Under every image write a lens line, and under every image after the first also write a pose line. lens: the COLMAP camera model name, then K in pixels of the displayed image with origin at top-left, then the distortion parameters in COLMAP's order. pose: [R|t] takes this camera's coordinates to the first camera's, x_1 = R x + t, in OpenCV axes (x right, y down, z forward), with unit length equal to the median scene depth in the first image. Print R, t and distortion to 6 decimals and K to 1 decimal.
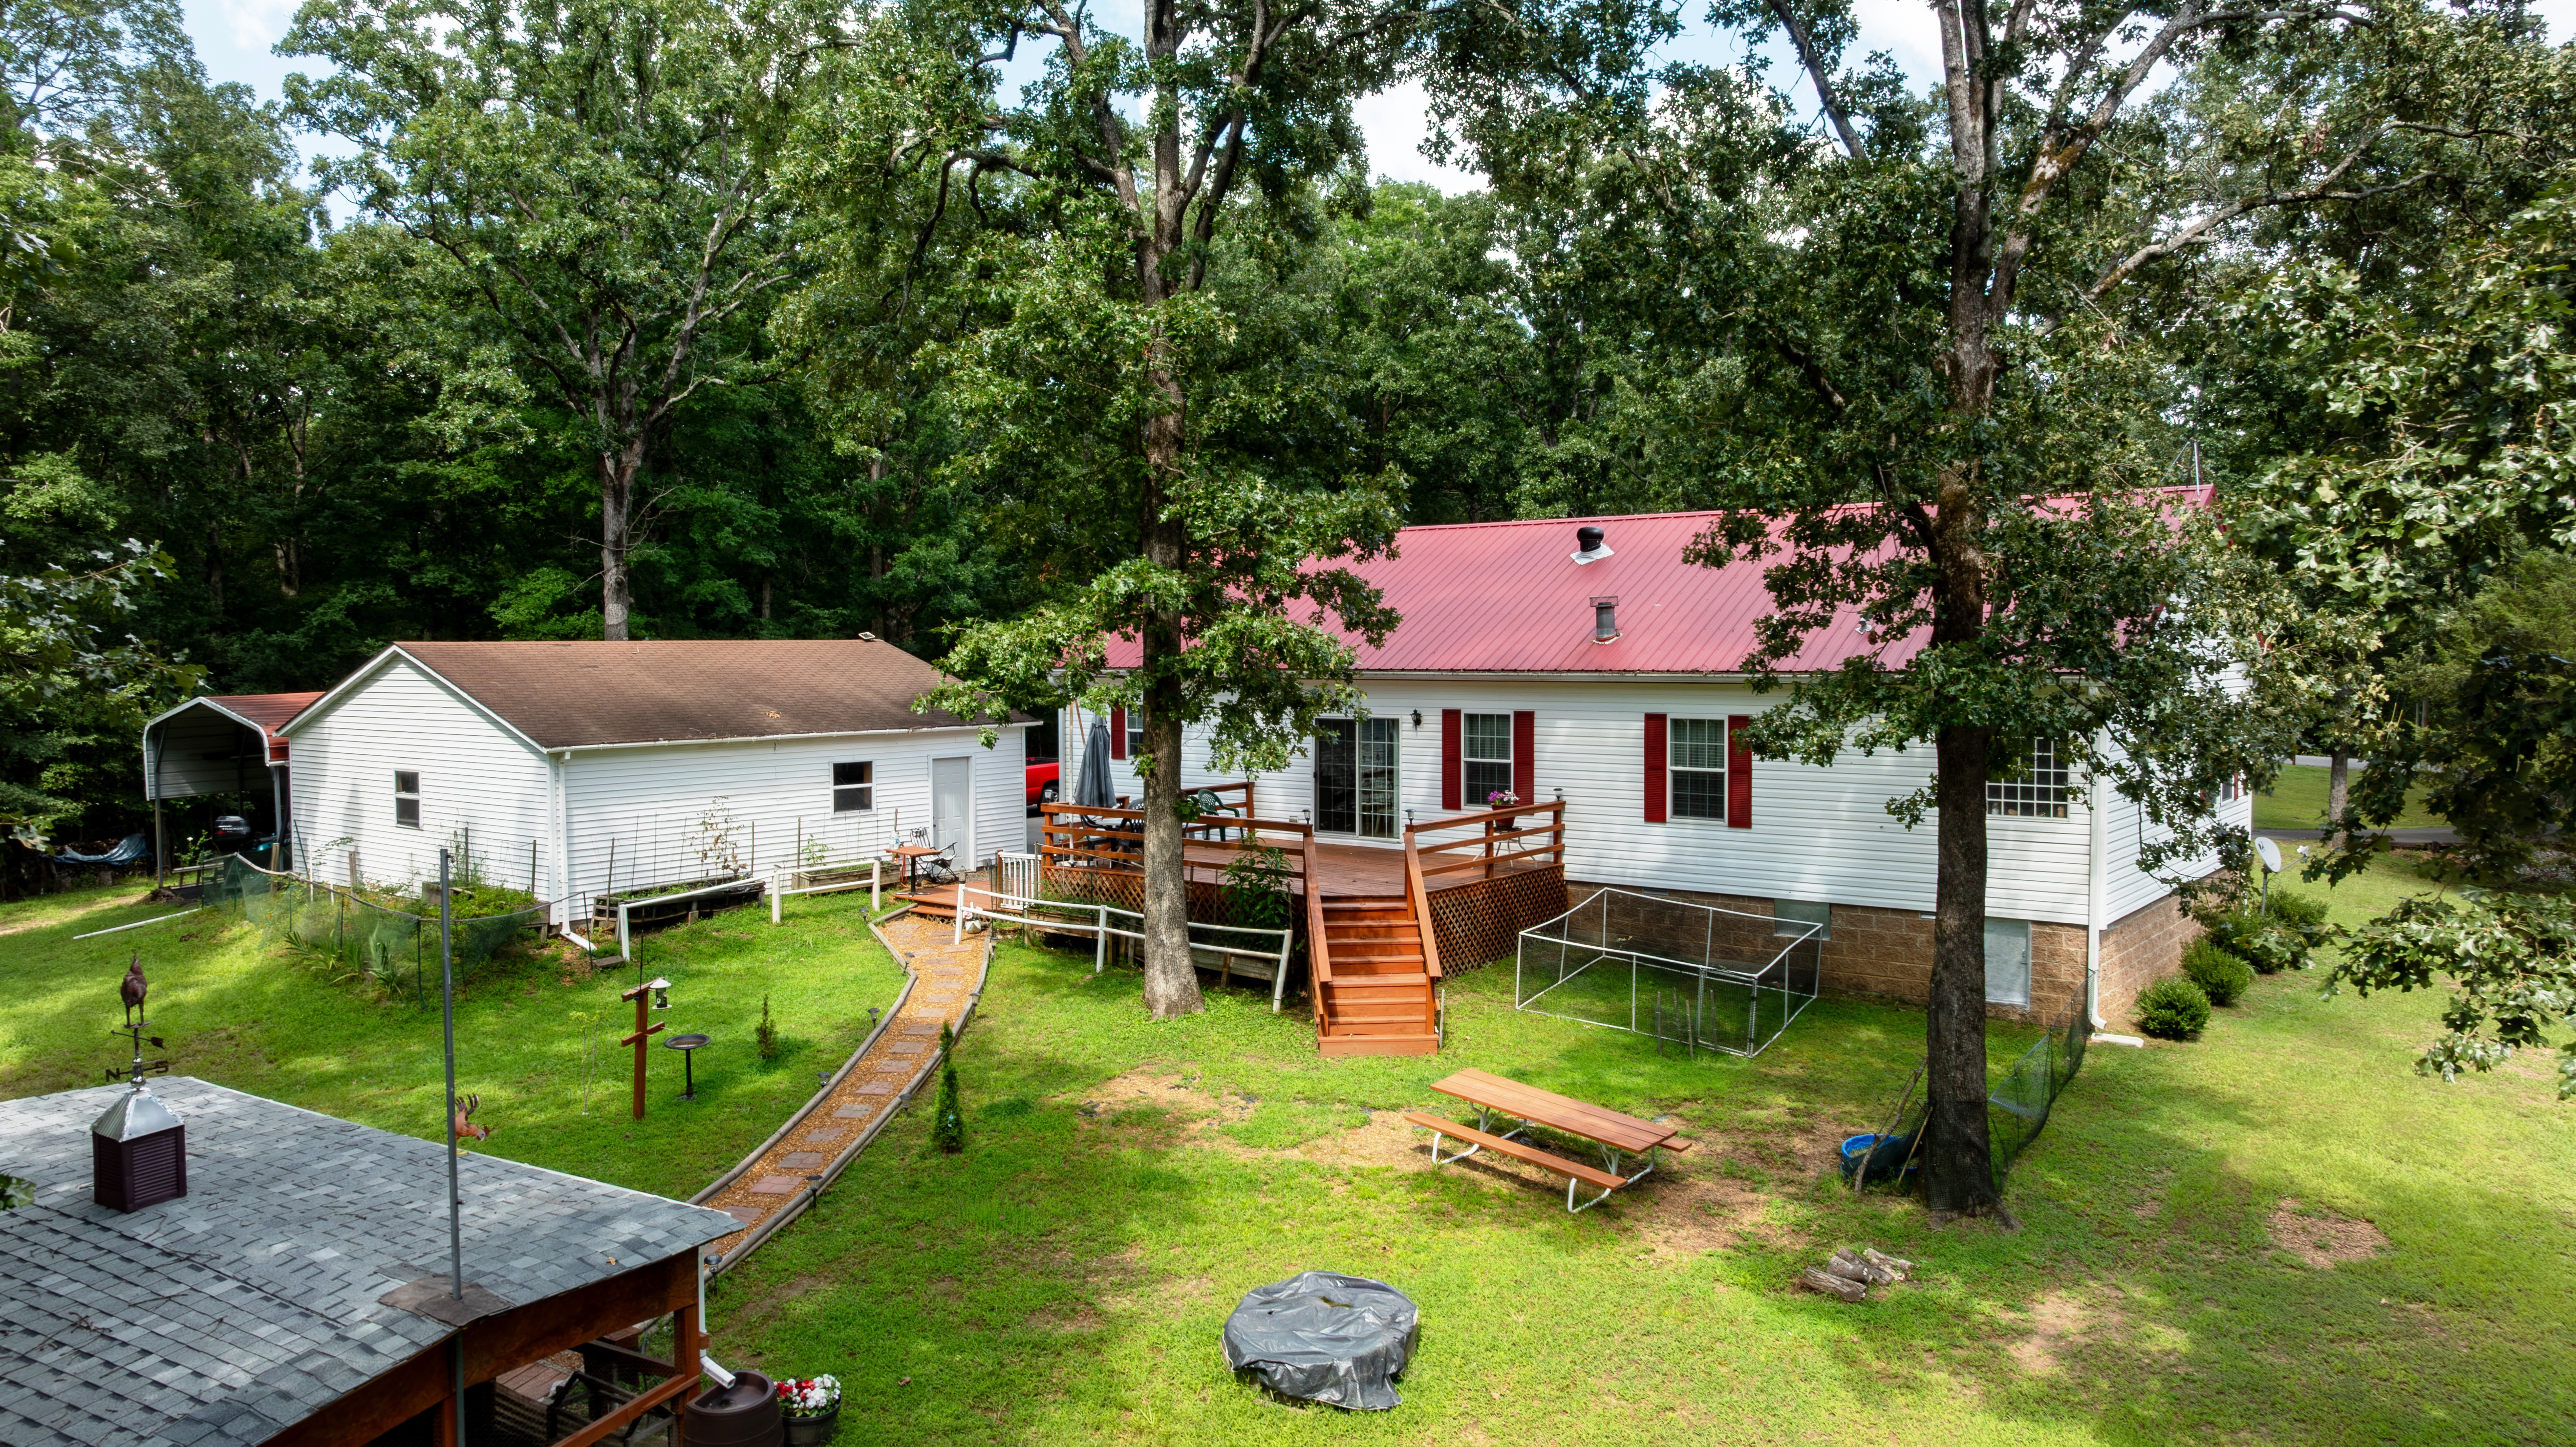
lens RADIAL K [[1827.1, 0, 1288.0], [0, 1827.1, 723.5], [0, 0, 1]] dist [-0.036679, 0.044705]
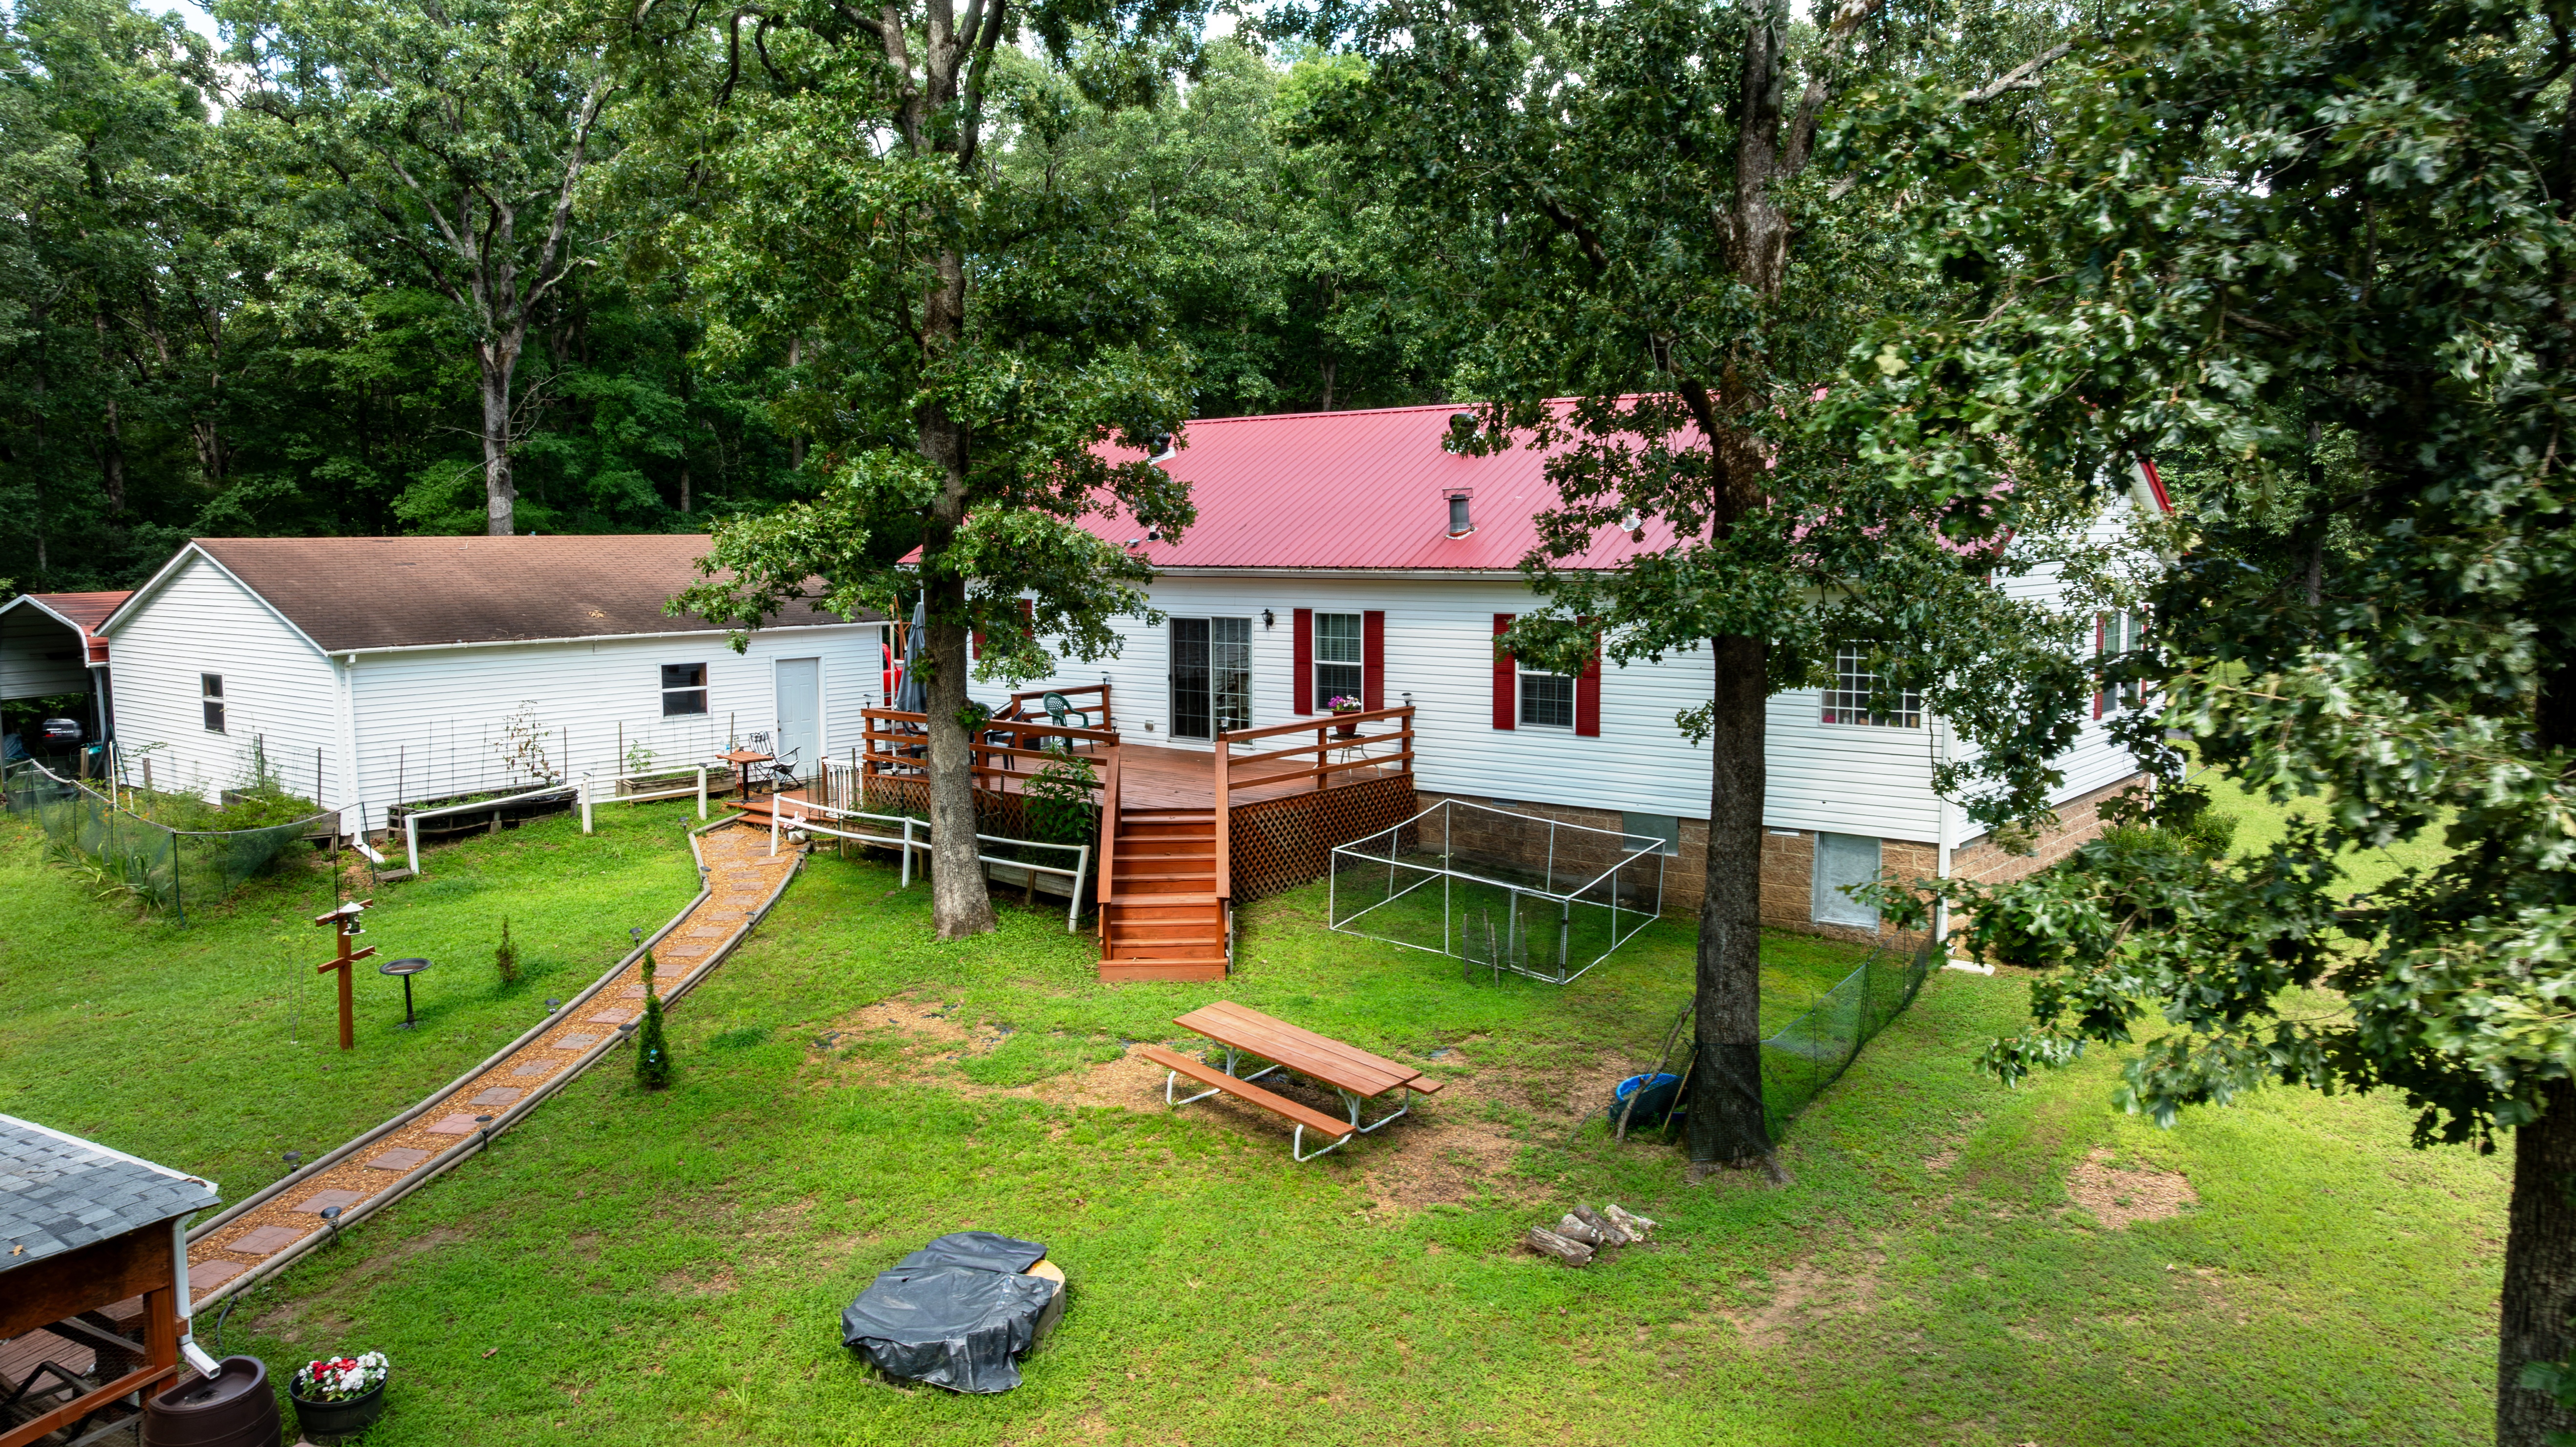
lens RADIAL K [[1827.1, 0, 1288.0], [0, 1827.1, 723.5], [0, 0, 1]] dist [-0.036679, 0.044705]
pose [[0.999808, 0.001293, -0.019560, 0.130829], [-0.000121, 0.998208, 0.059840, -0.006314], [0.019602, -0.059826, 0.998016, 0.071584]]
